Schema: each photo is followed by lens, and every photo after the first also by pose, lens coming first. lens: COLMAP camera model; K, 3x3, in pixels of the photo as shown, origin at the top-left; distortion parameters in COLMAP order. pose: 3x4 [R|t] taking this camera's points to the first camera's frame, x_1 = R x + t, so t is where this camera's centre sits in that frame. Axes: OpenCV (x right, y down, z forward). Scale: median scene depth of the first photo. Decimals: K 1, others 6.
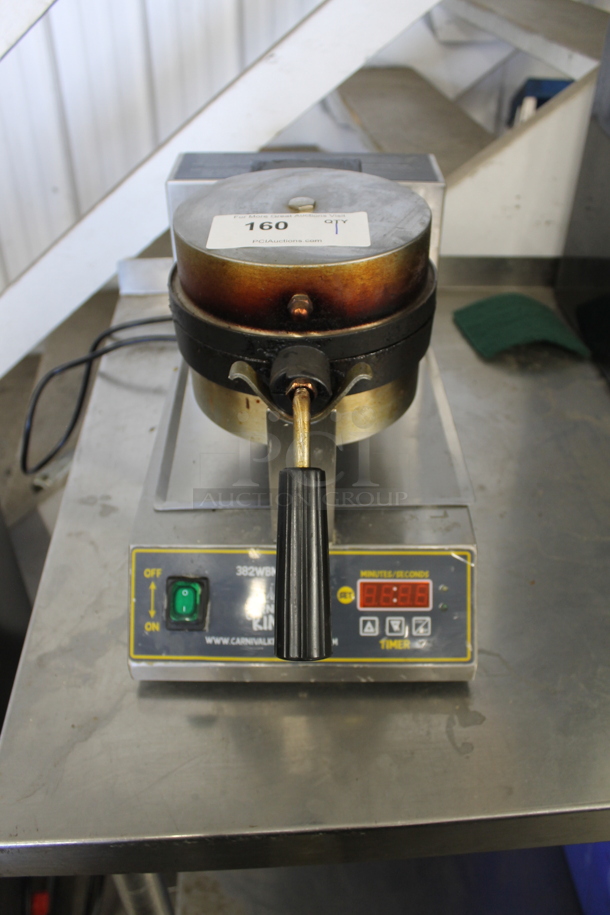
lens RADIAL K [[758.5, 0, 305.0], [0, 758.5, 457.5], [0, 0, 1]] dist [-0.178499, 0.139283]
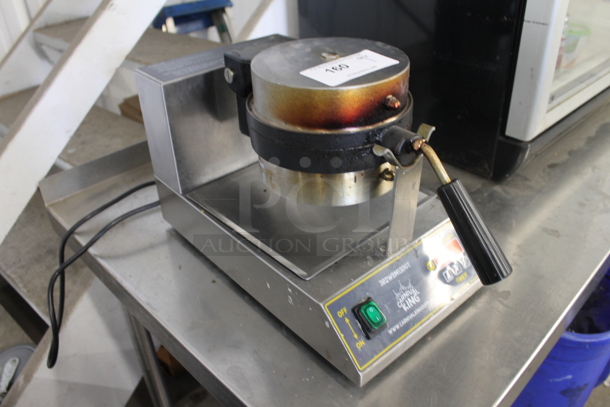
lens RADIAL K [[505.6, 0, 305.0], [0, 505.6, 203.5], [0, 0, 1]] dist [-0.178499, 0.139283]
pose [[0.758894, -0.382341, 0.527157, -0.689070], [0.439809, 0.897909, 0.018096, -0.086185], [-0.480258, 0.218116, 0.849575, 0.158149]]
